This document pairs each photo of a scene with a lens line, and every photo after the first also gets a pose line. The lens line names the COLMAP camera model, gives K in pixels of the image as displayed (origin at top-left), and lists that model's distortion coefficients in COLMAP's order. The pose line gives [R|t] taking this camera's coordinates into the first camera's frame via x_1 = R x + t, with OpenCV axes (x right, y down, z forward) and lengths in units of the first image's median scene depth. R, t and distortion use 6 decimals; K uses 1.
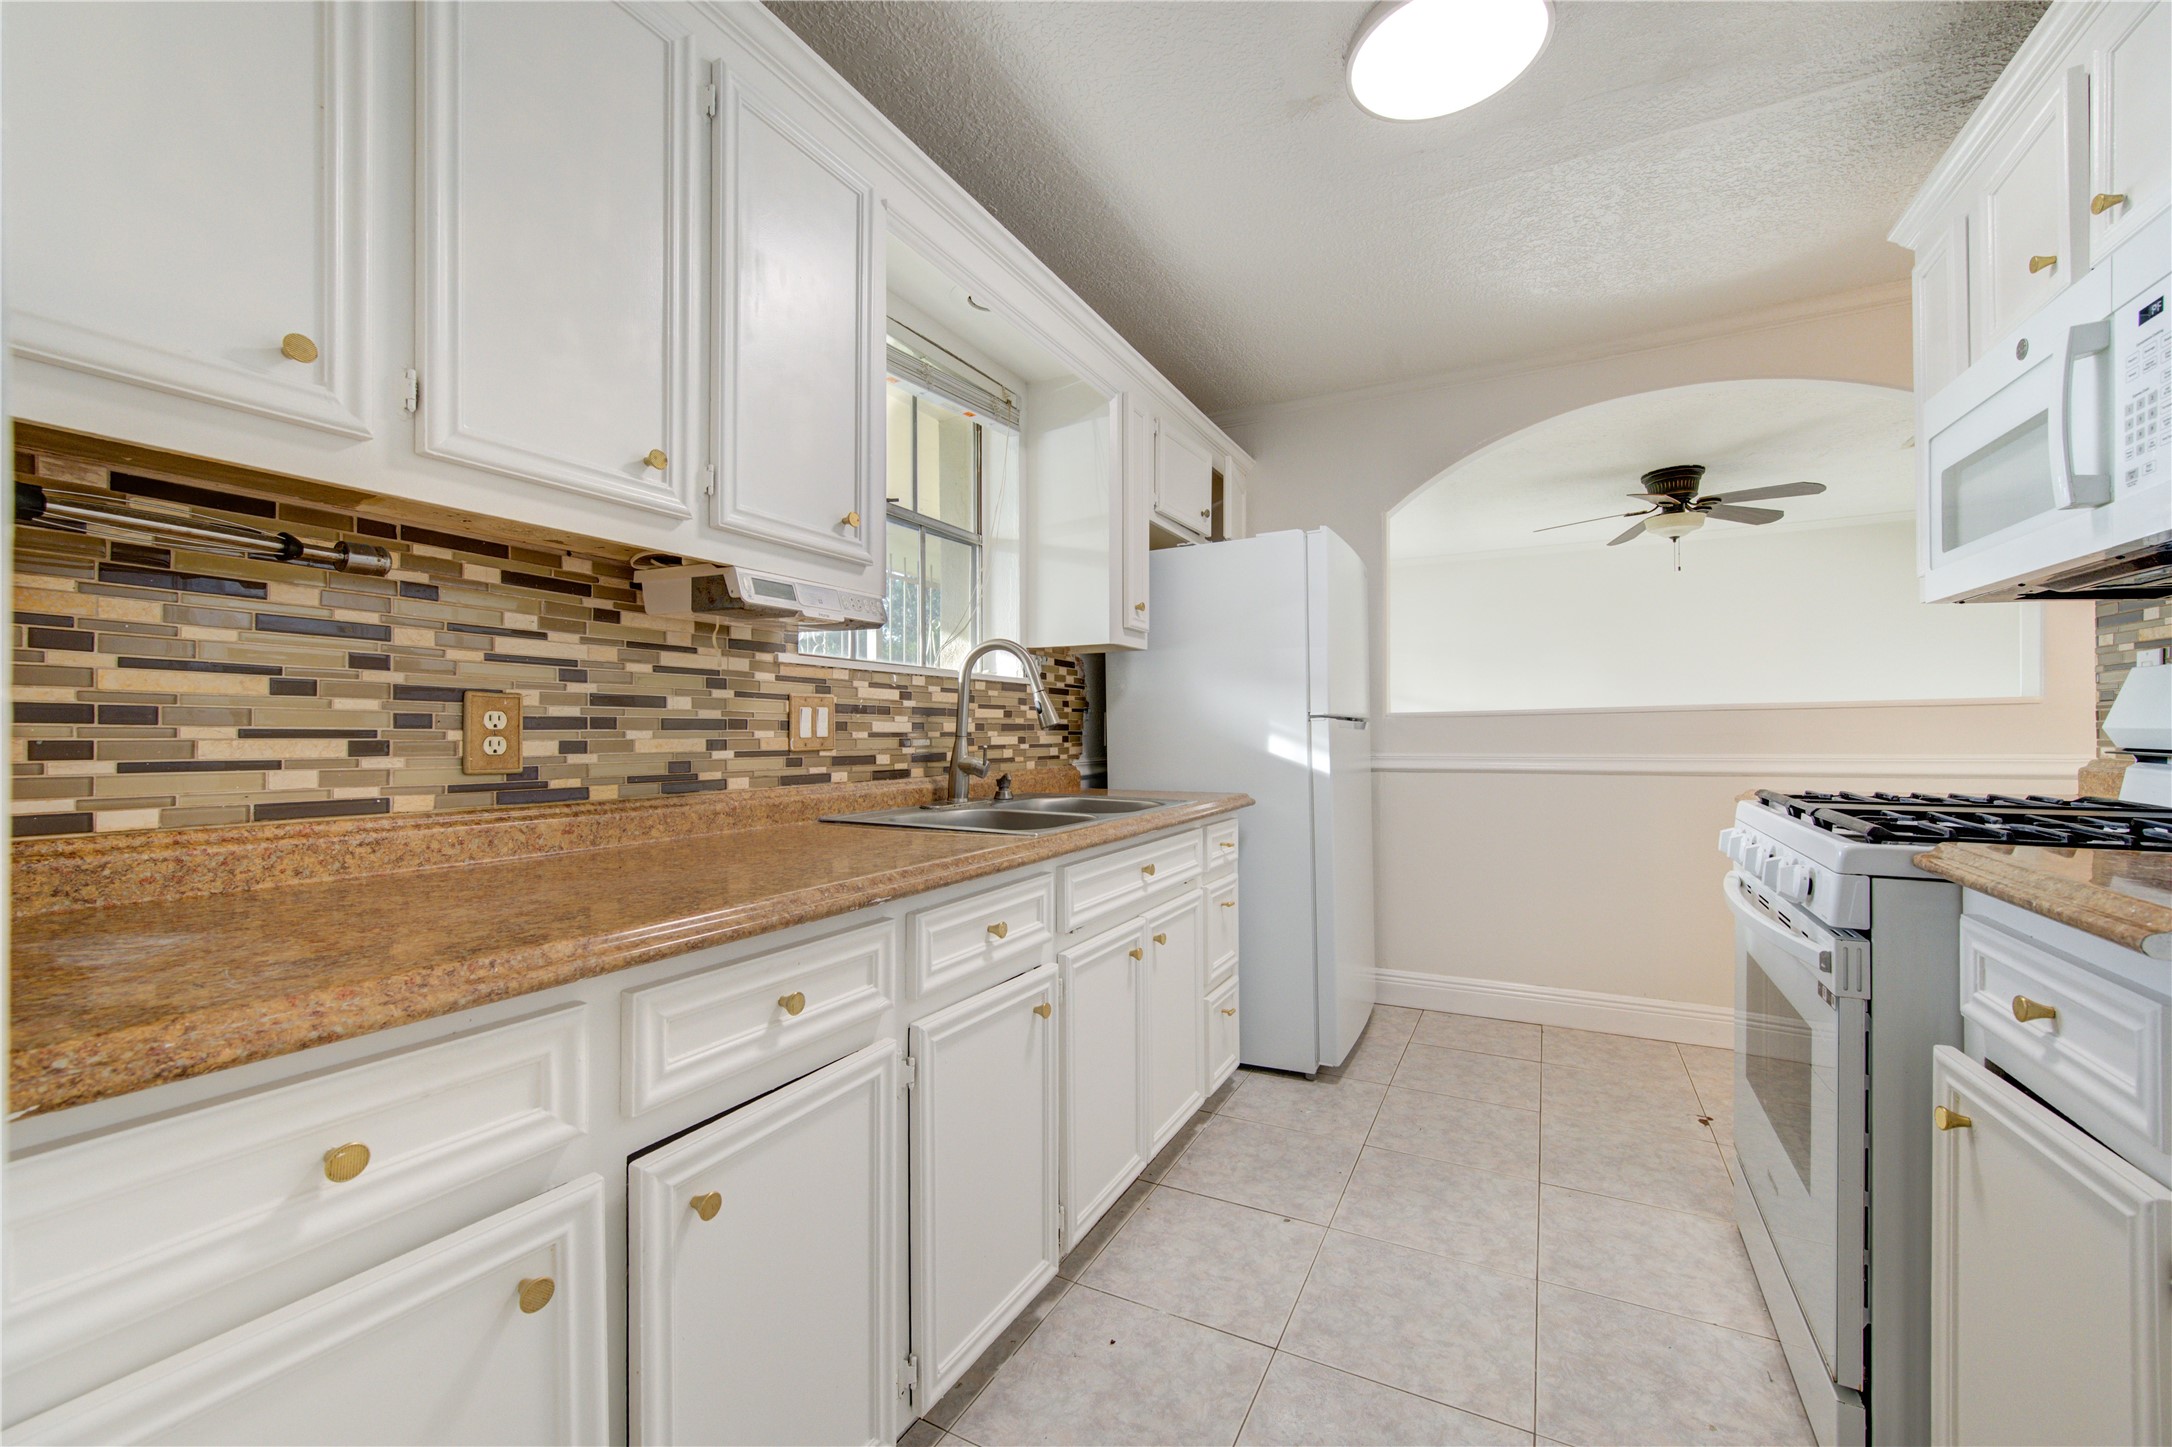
lens RADIAL K [[853.8, 0, 1090.6], [0, 853.8, 731.4], [0, 0, 1]] dist [0.001711, -0.000170]
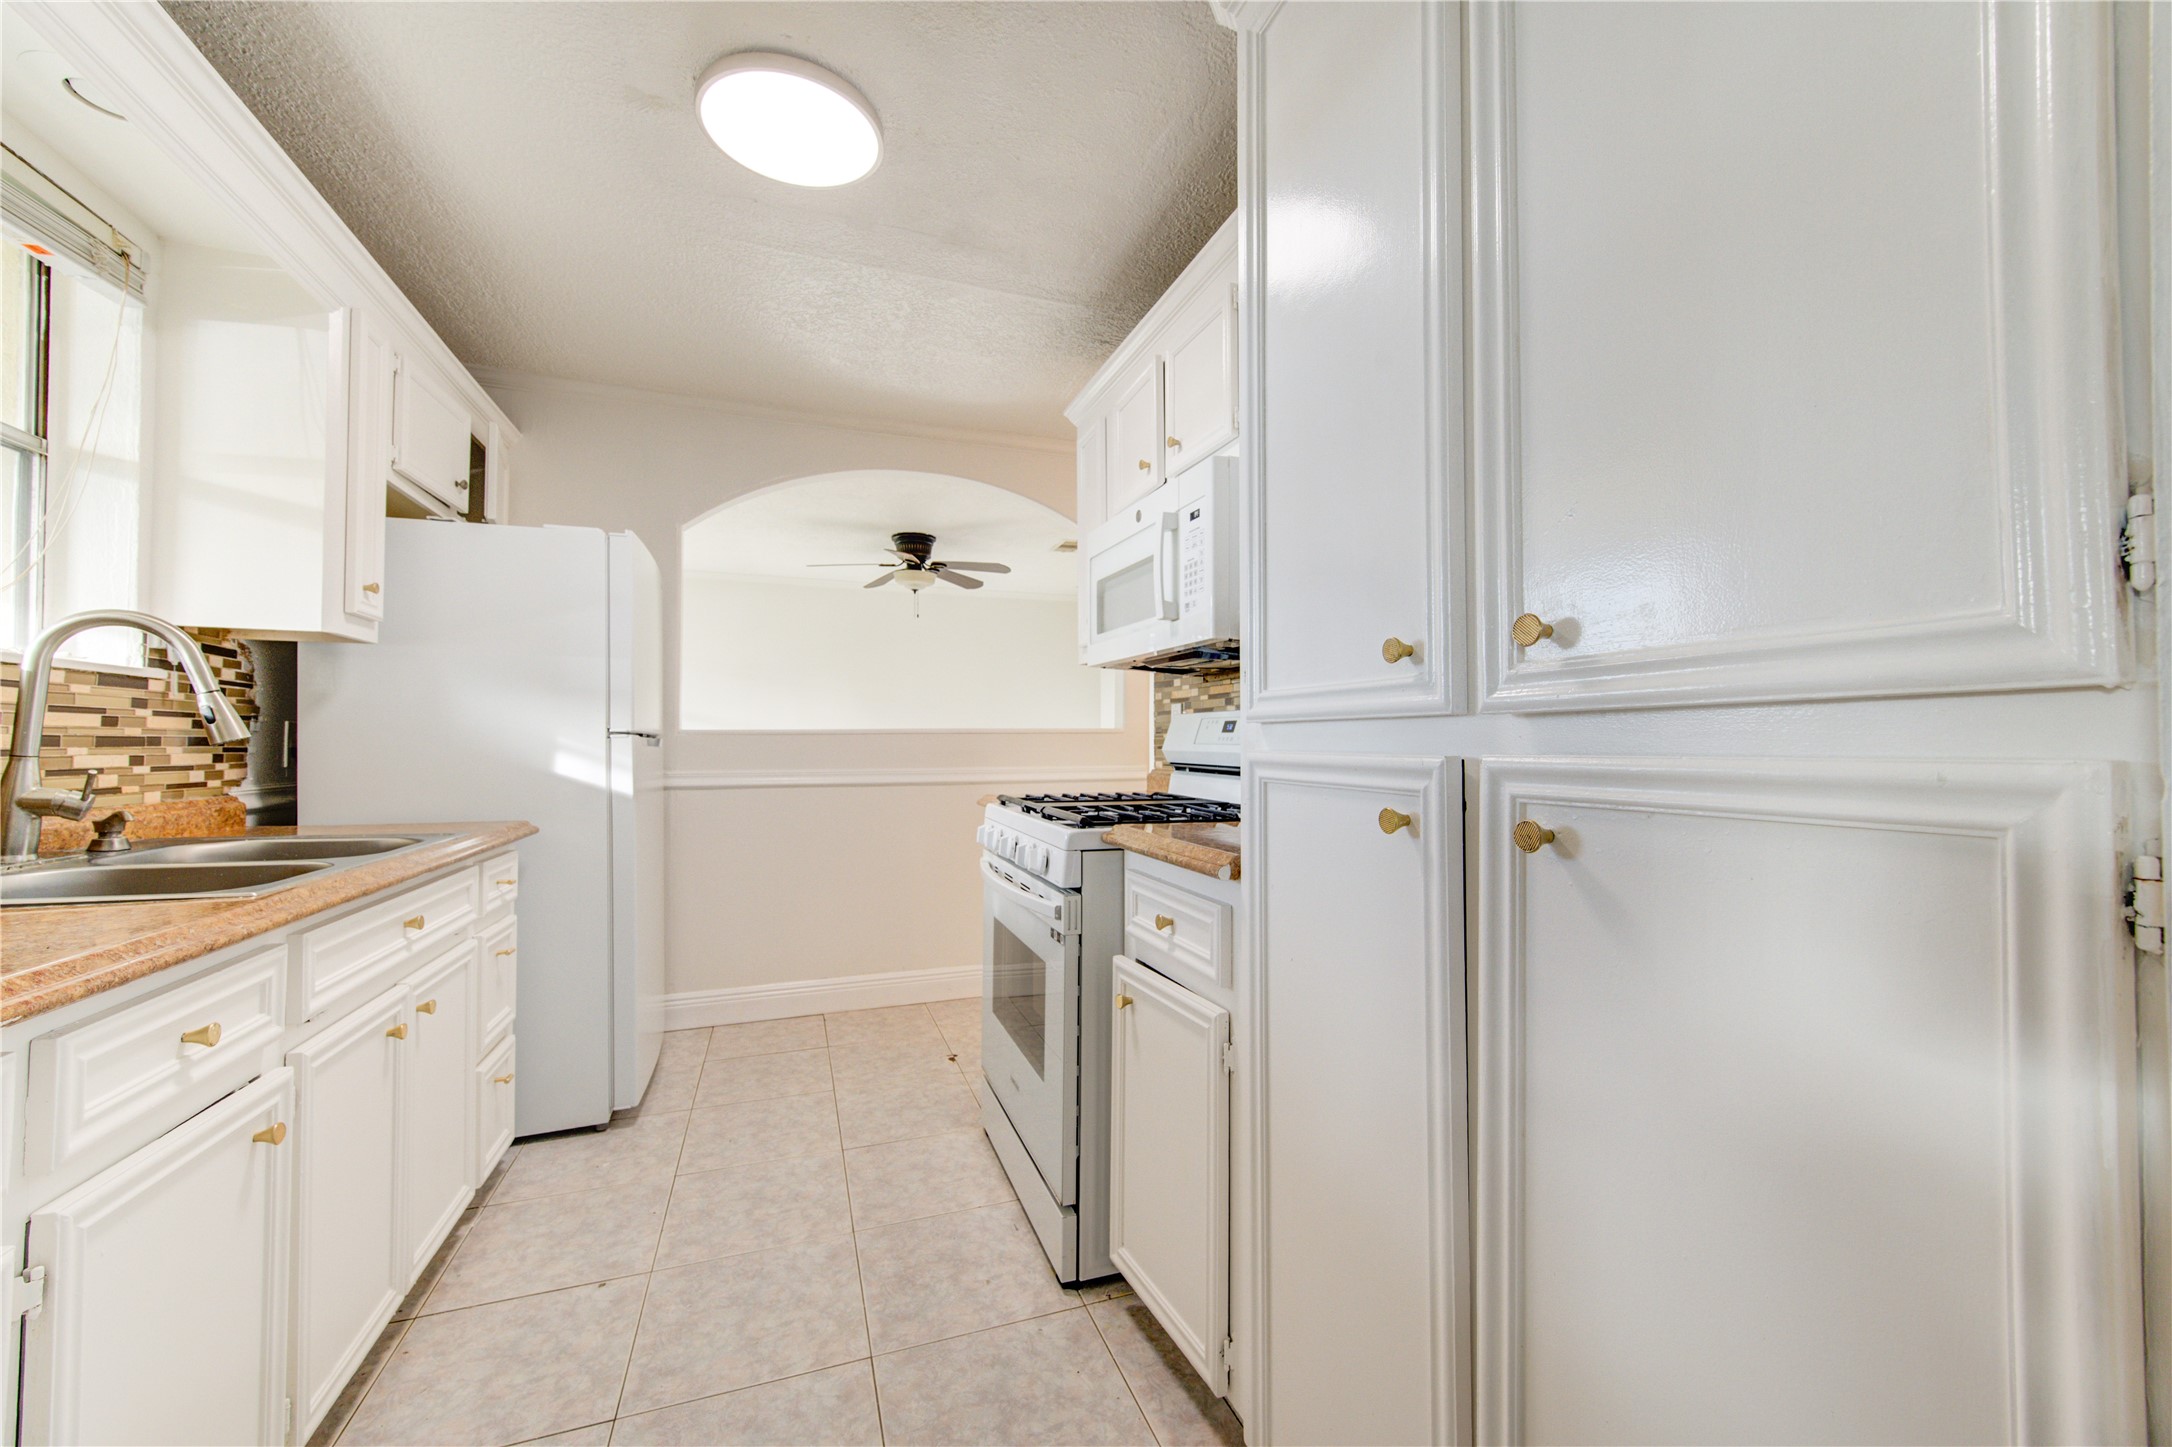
lens RADIAL K [[853.8, 0, 1090.6], [0, 853.8, 731.4], [0, 0, 1]] dist [0.001711, -0.000170]
pose [[0.671912, 0.018818, 0.740392, -0.112151], [-0.005873, 0.999781, -0.020081, -0.005526], [-0.740608, 0.009145, 0.671875, -0.008326]]
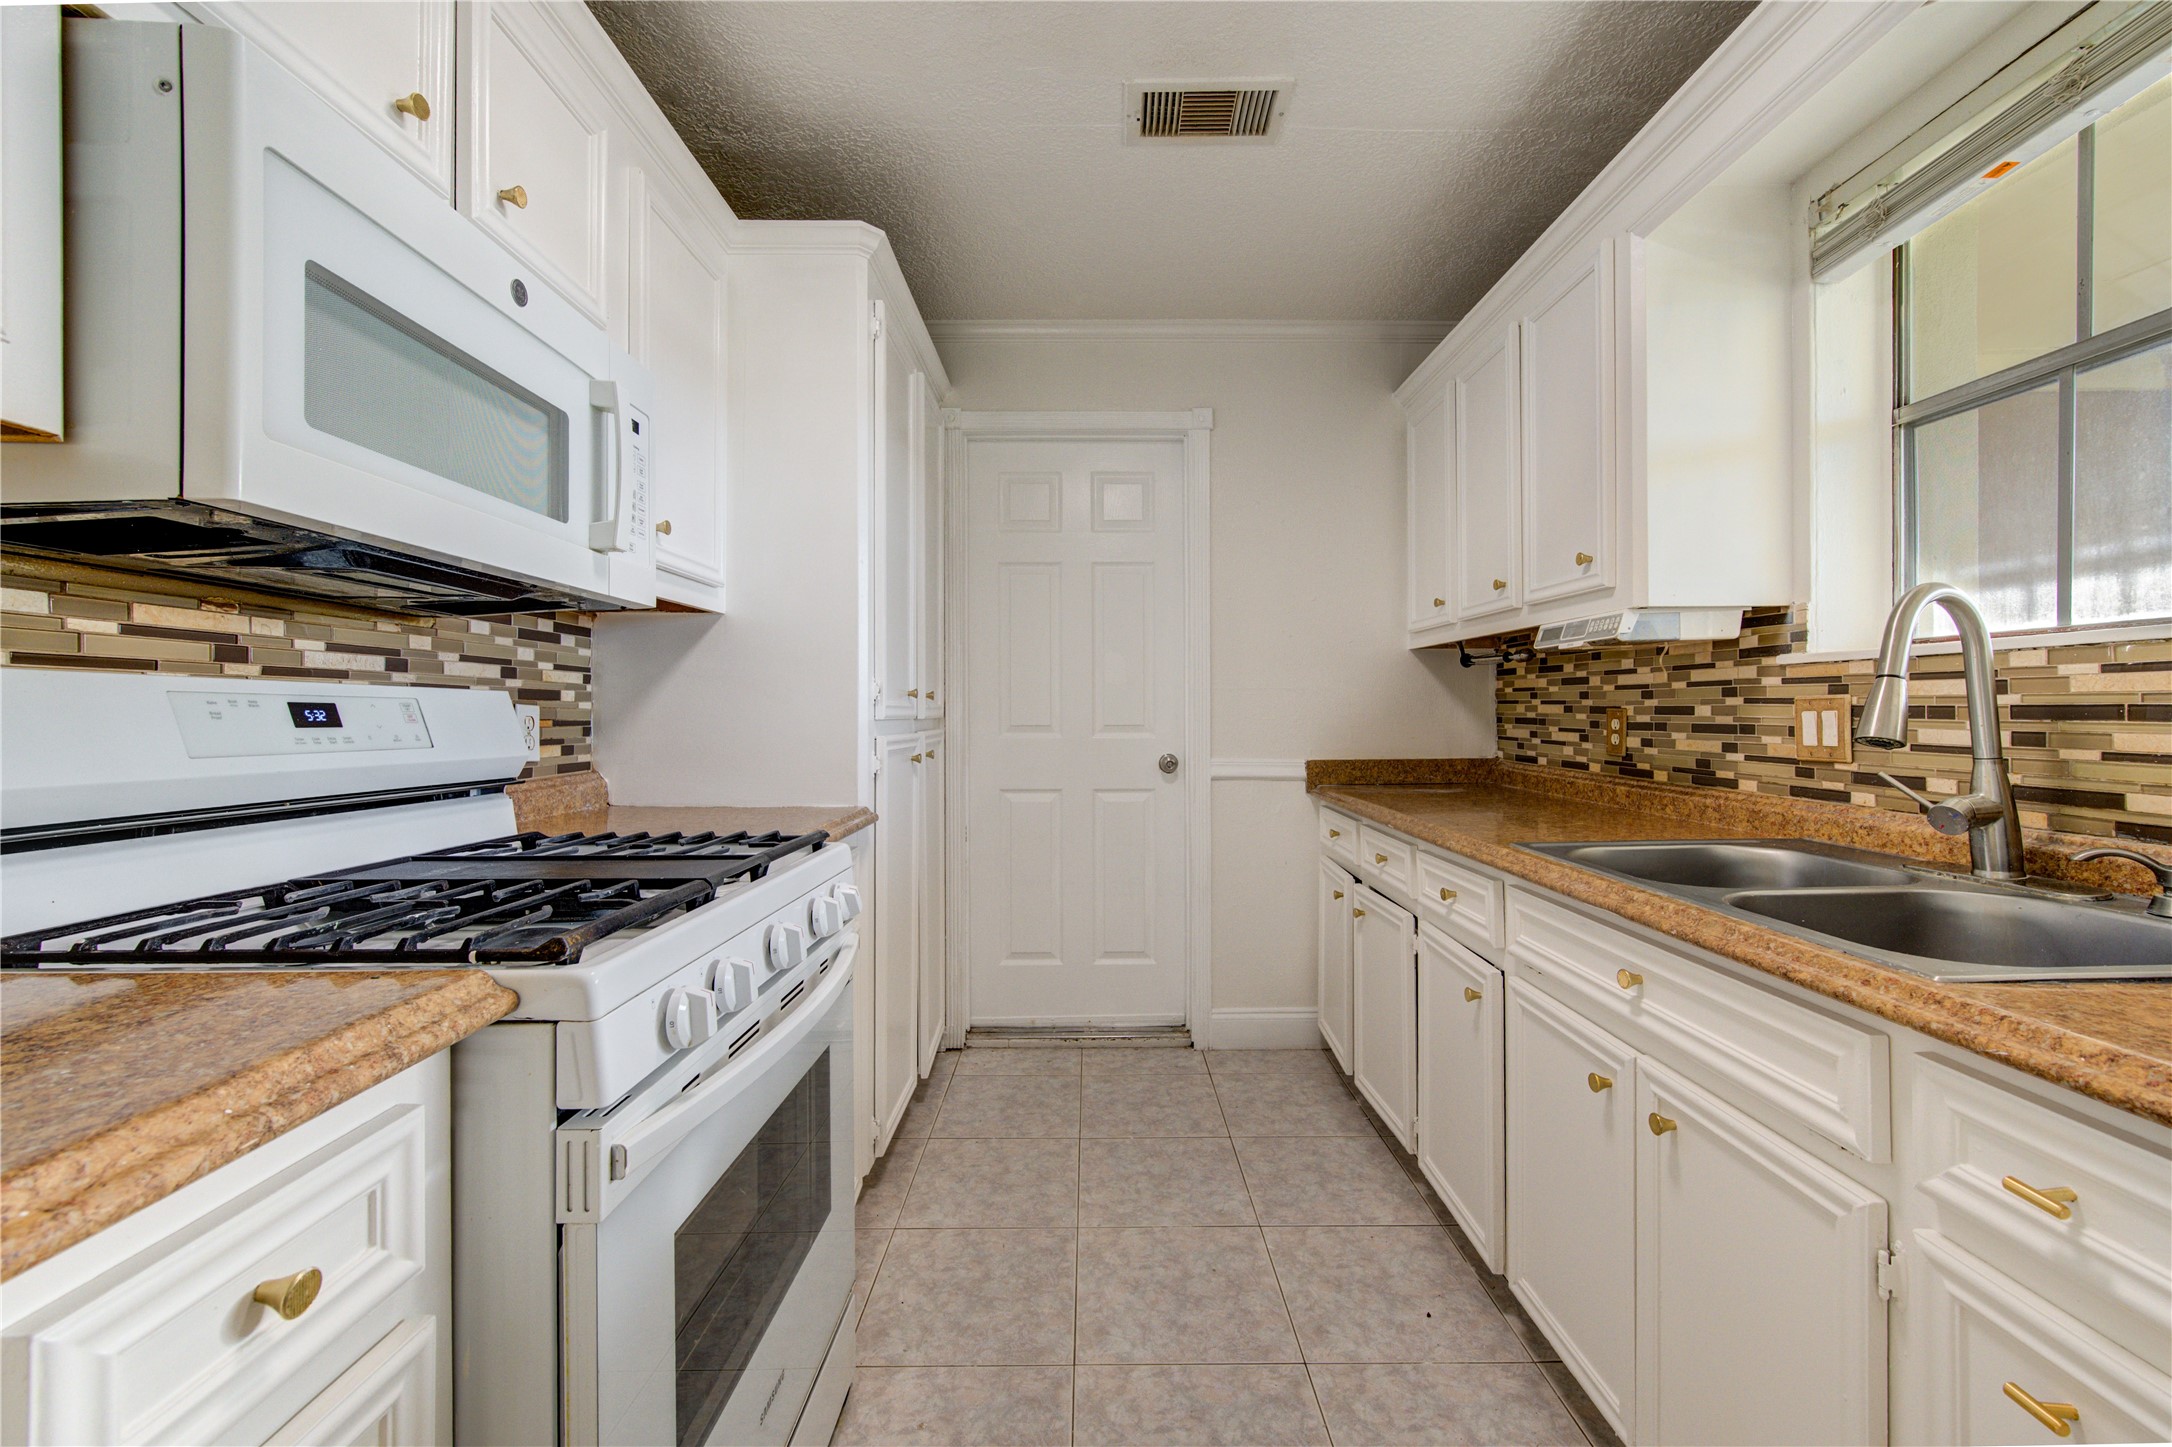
lens RADIAL K [[856.3, 0, 1082.8], [0, 856.3, 708.7], [0, 0, 1]] dist [0.001708, -0.000226]
pose [[-0.888120, 0.004182, -0.459592, 0.778488], [0.005849, 0.999980, -0.002204, -0.035191], [0.459574, -0.004645, -0.888127, 1.523029]]
